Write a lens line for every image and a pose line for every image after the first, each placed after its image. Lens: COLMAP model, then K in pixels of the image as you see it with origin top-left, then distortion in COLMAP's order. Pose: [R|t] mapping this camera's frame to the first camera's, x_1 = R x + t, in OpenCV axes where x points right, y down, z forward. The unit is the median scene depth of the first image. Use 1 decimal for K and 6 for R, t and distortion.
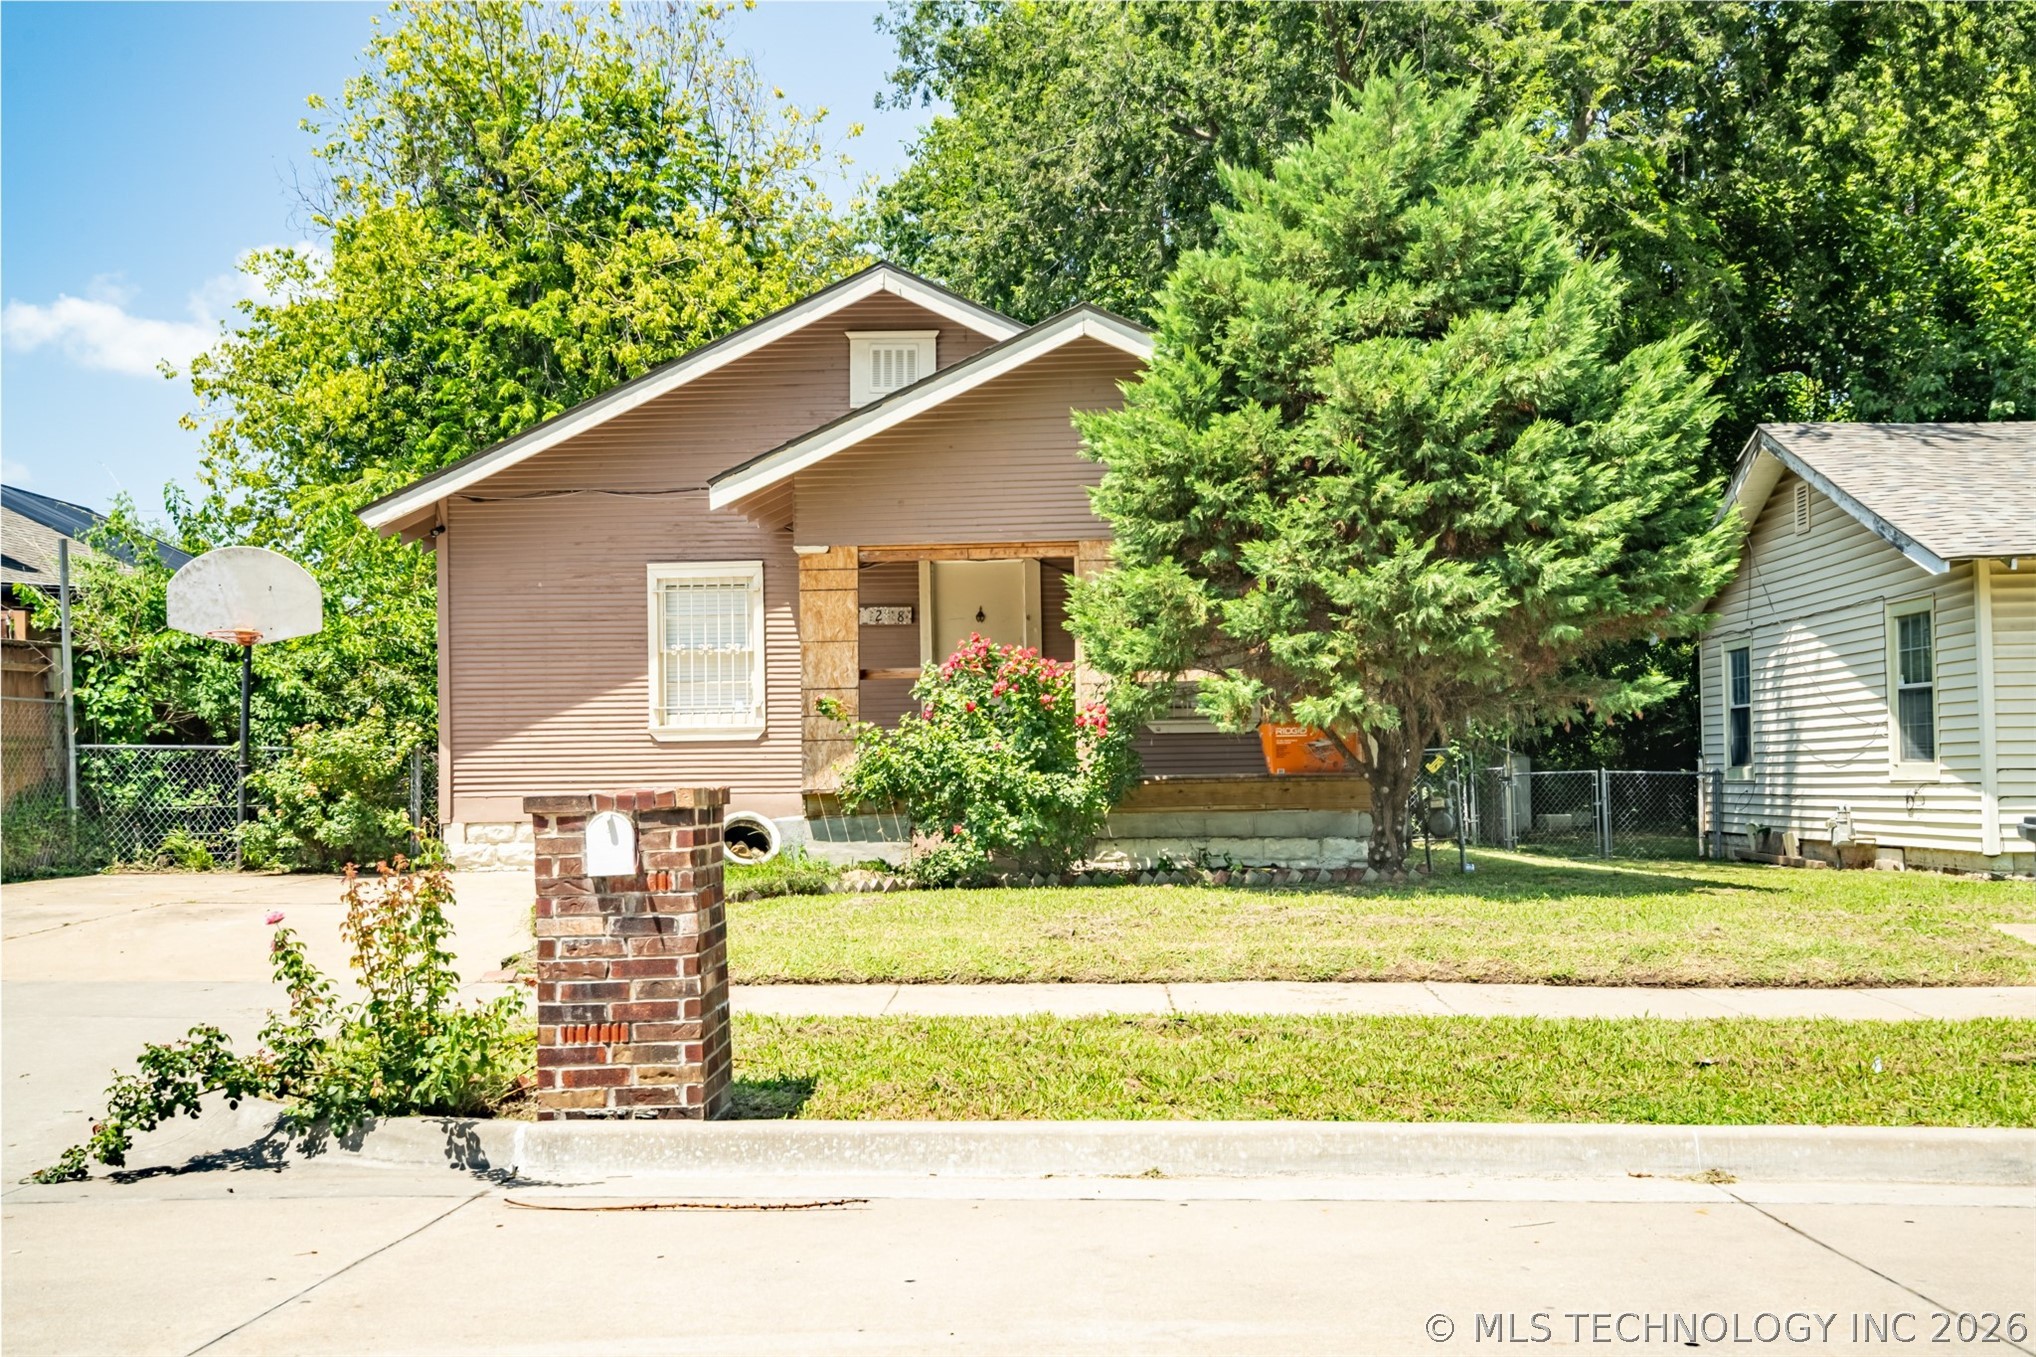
lens RADIAL K [[2038.0, 0, 1021.6], [0, 2038.0, 675.8], [0, 0, 1]] dist [0.044074, 0.000000]
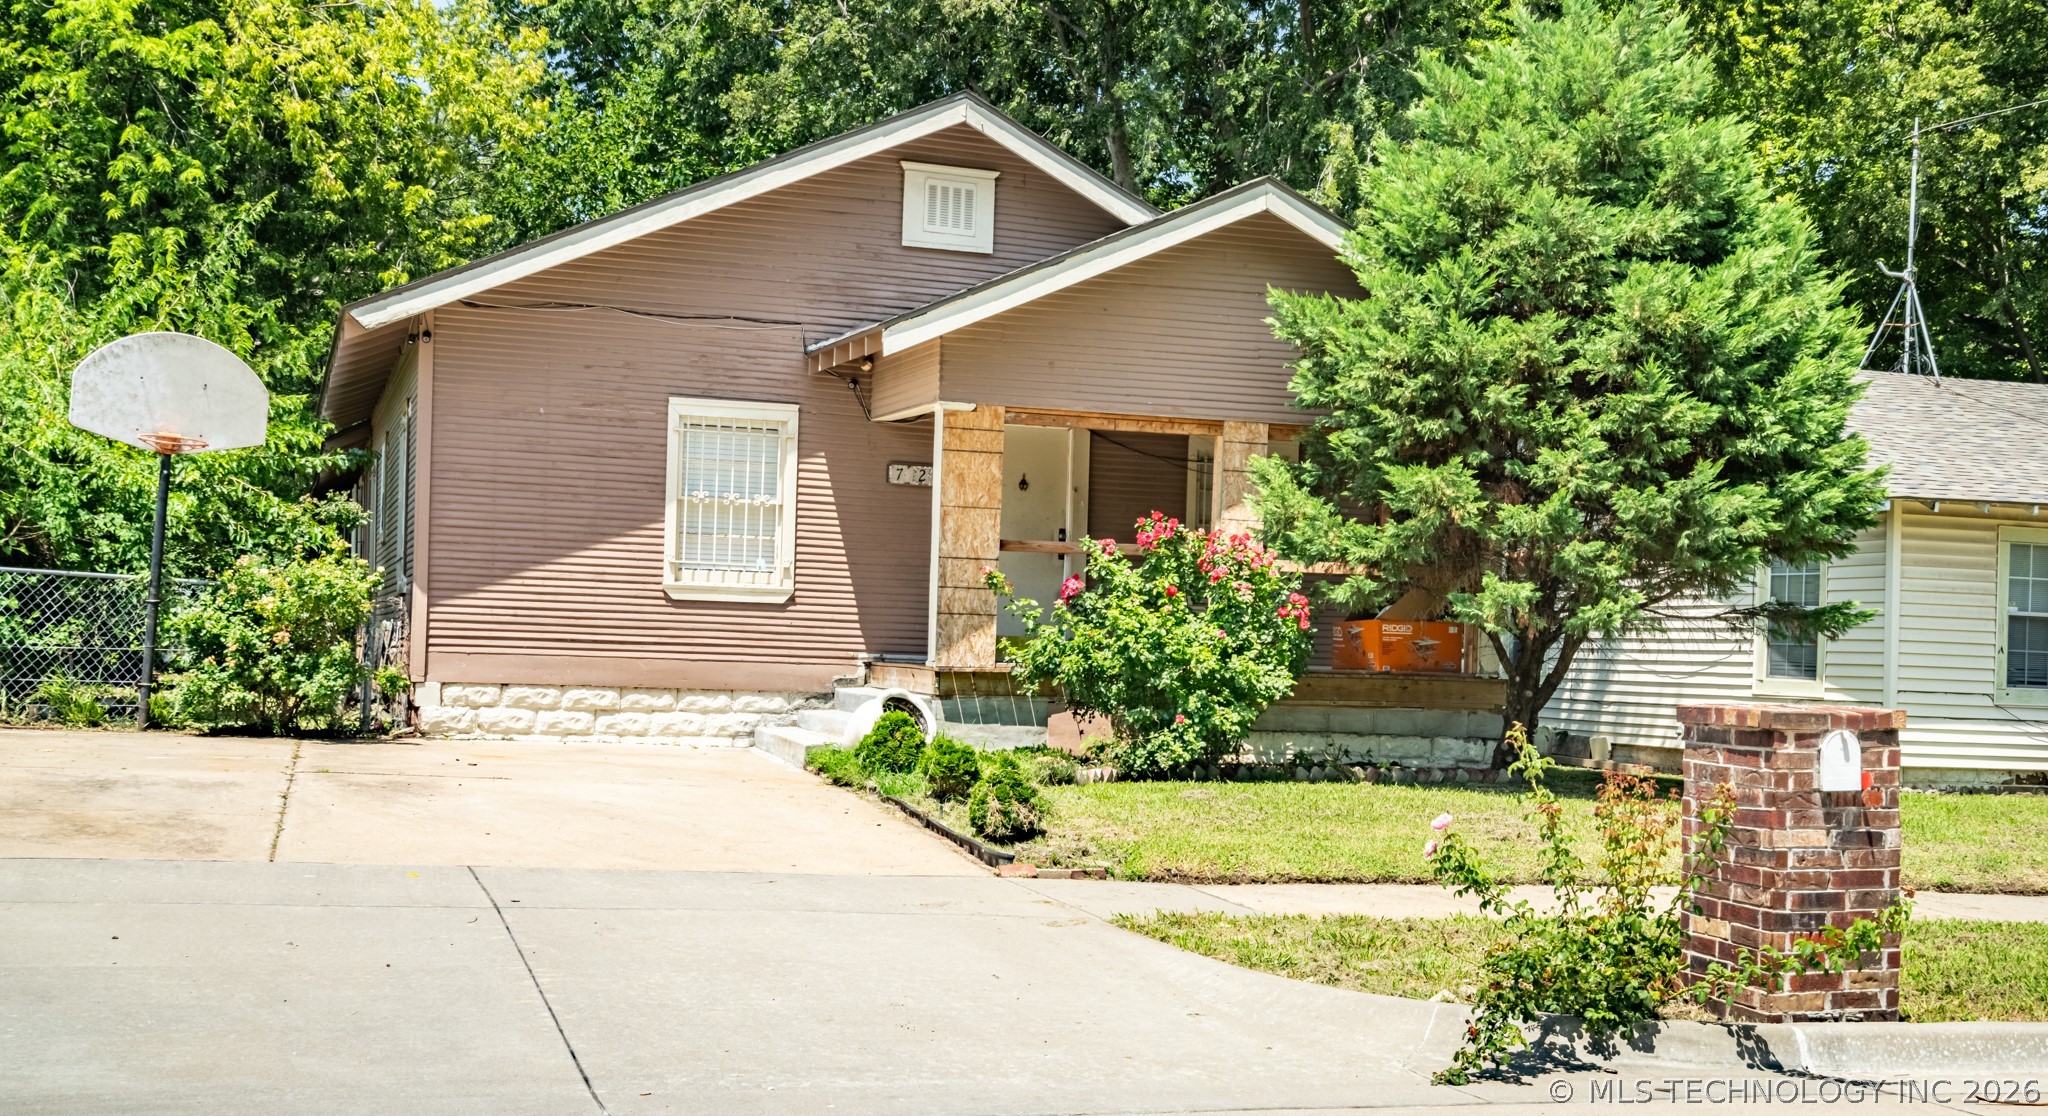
lens RADIAL K [[2299.2, 0, 1019.8], [0, 2299.2, 574.3], [0, 0, 1]] dist [0.039824, 0.000000]
pose [[0.931722, 0.057597, 0.358576, -0.478185], [-0.065917, 0.997764, 0.011009, 0.000653], [-0.357140, -0.033893, 0.933436, 0.020914]]
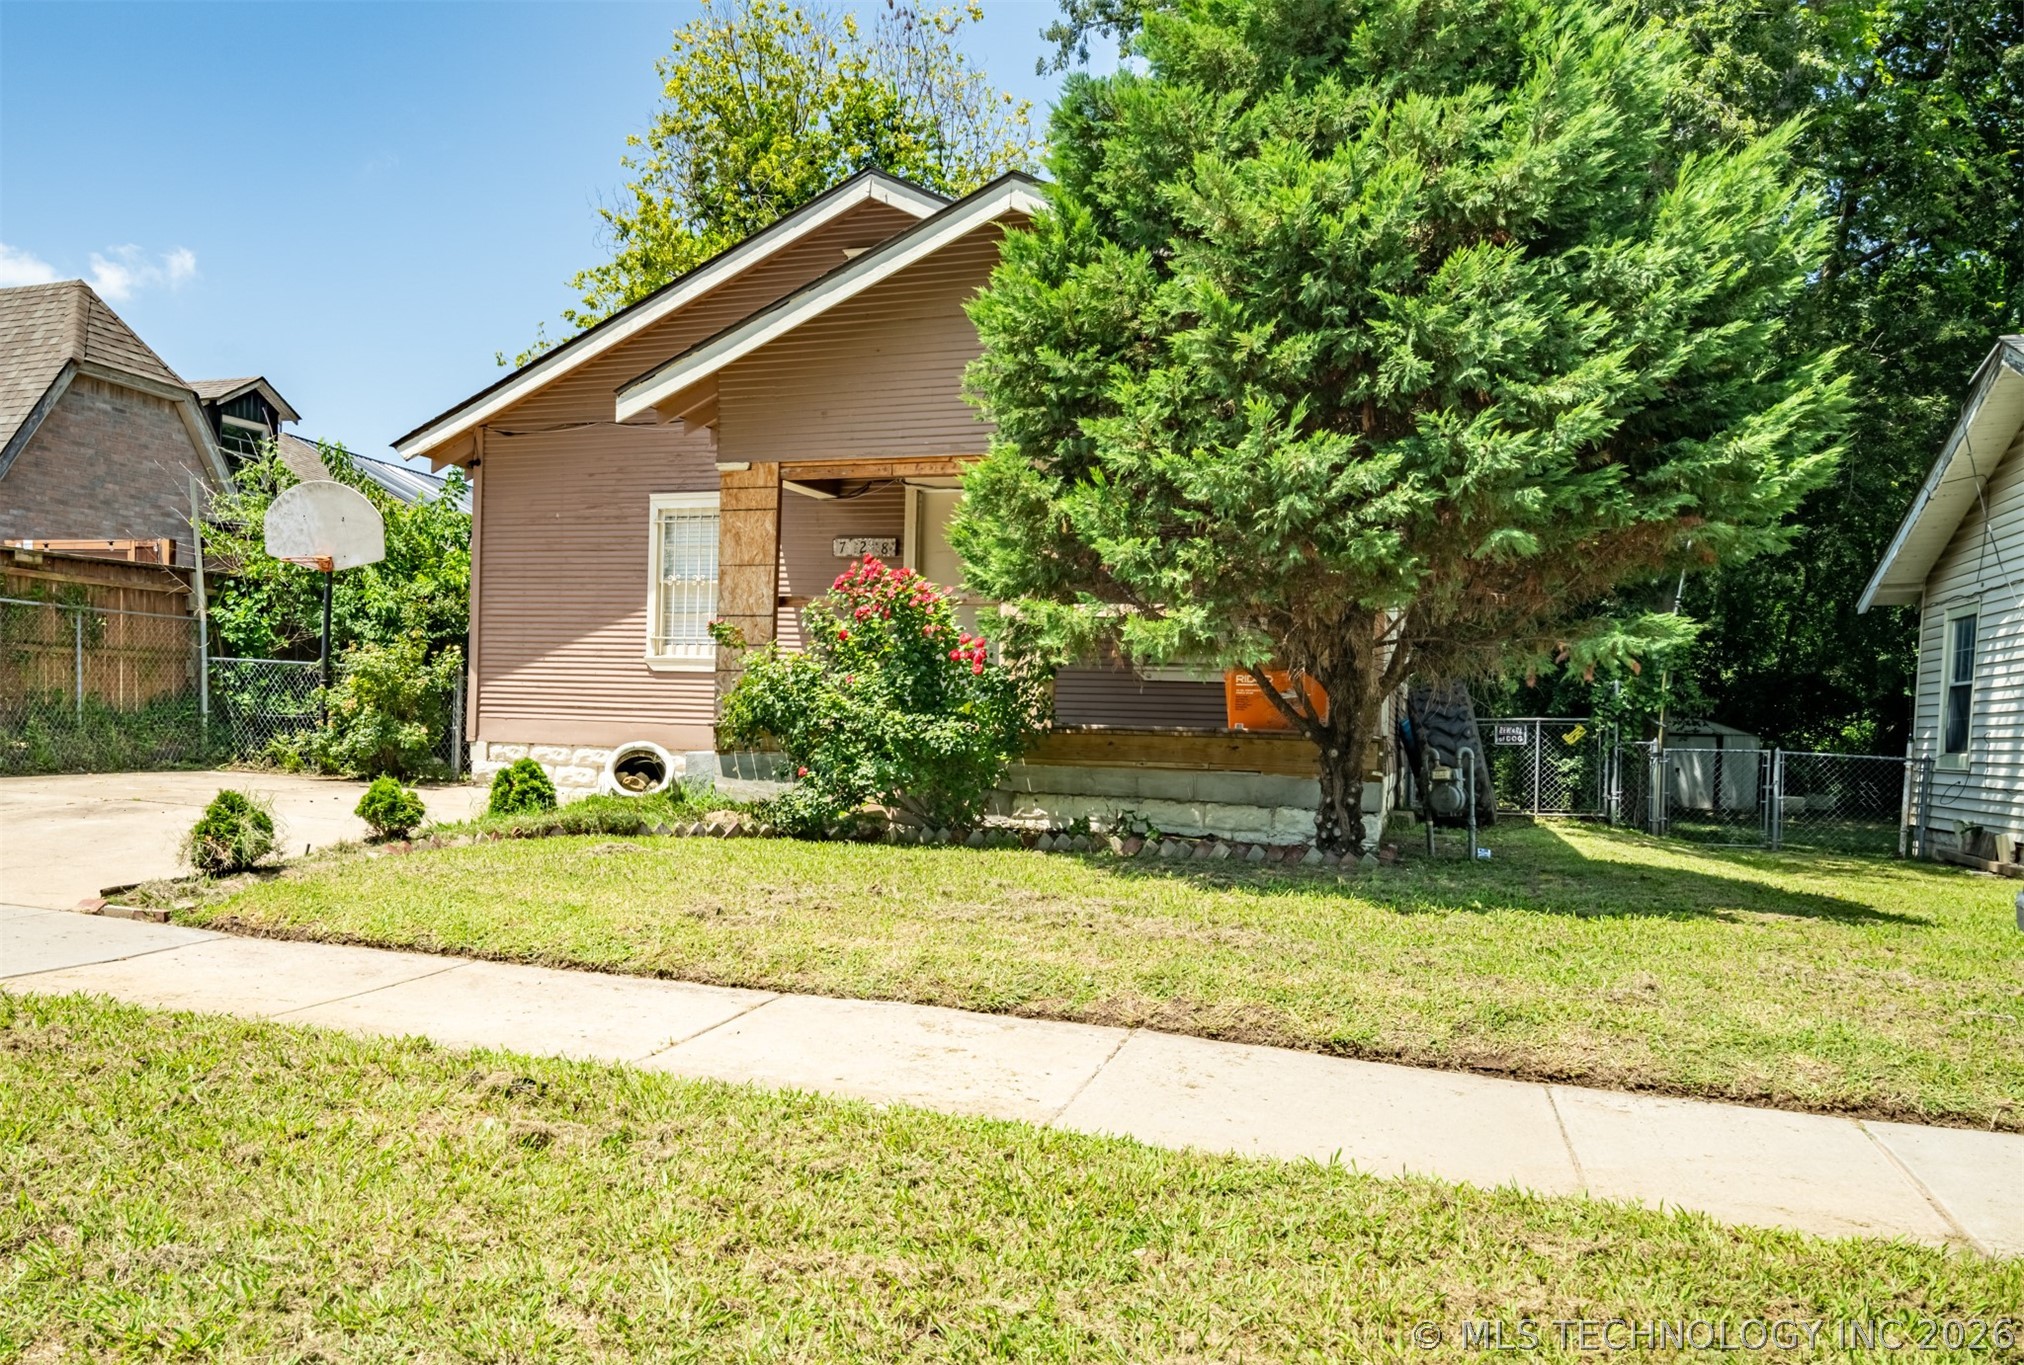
lens RADIAL K [[1580.9, 0, 840.1], [0, 1580.9, 733.5], [0, 0, 1]] dist [-0.009632, 0.030060]
pose [[0.944291, 0.047176, -0.325714, 0.199452], [-0.029812, 0.997865, 0.058101, 0.017980], [0.327759, -0.045154, 0.943682, 0.351777]]
